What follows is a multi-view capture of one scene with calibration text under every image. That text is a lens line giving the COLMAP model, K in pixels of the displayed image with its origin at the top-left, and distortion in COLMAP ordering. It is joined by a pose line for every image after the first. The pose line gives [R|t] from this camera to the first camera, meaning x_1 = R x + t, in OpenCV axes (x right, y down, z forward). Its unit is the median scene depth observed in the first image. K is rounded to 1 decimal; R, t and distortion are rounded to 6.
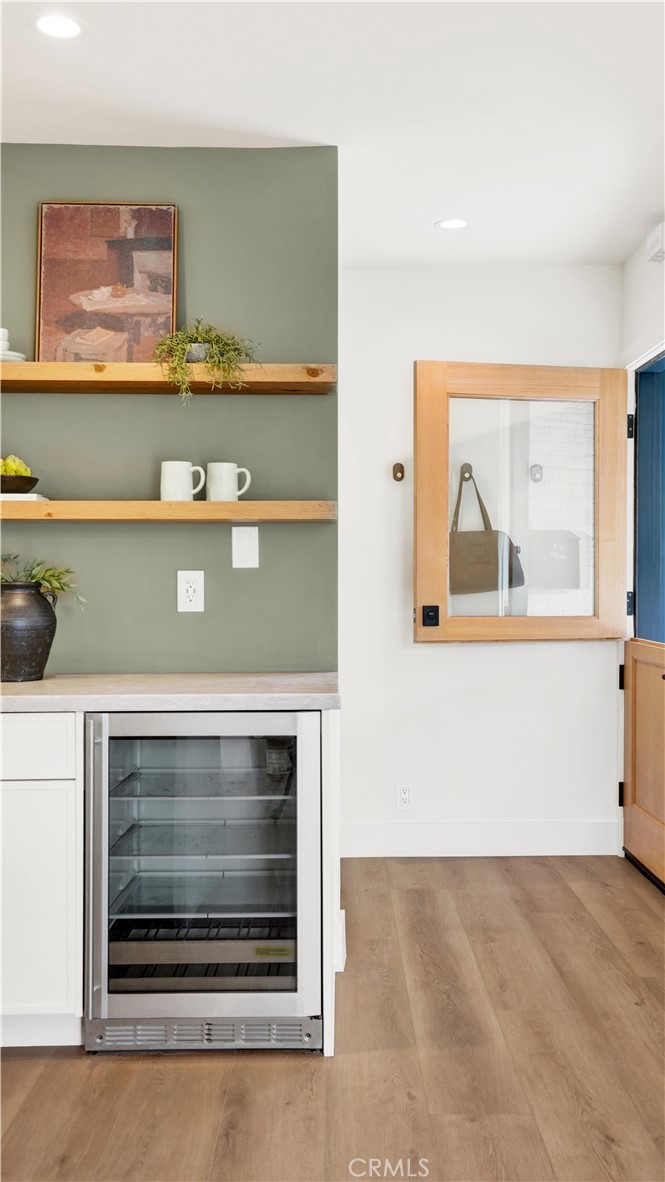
lens RADIAL K [[1166.8, 0, 332.5], [0, 1166.8, 591.0], [0, 0, 1]] dist [0.087285, 0.000090]
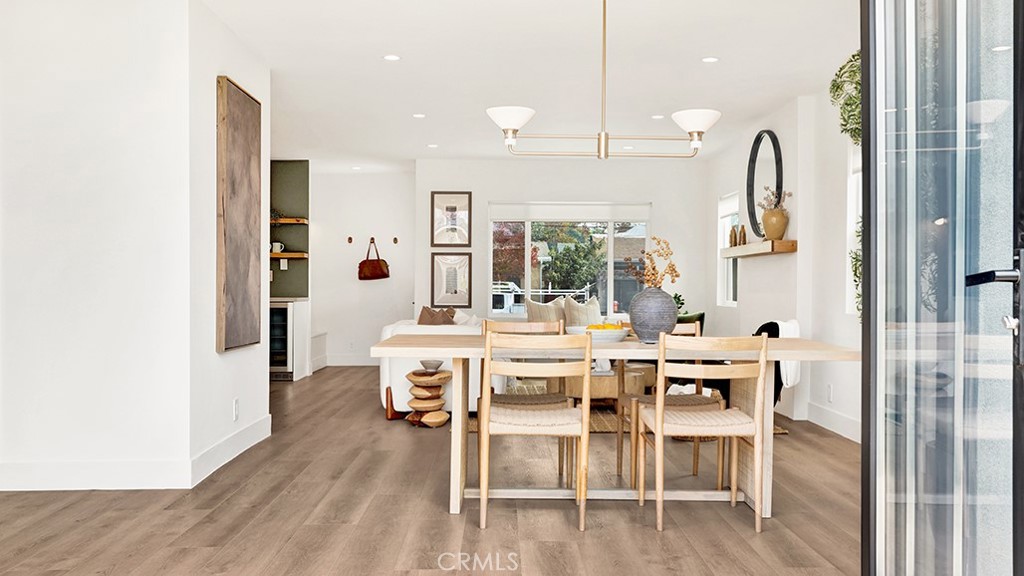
lens RADIAL K [[965.9, 0, 512.0], [0, 965.9, 288.0], [0, 0, 1]] dist [0.001244, 0.000354]
pose [[0.999977, 0.001835, 0.006471, 0.639907], [-0.001747, 0.999908, -0.013453, 0.078974], [-0.006495, 0.013441, 0.999889, -2.114387]]
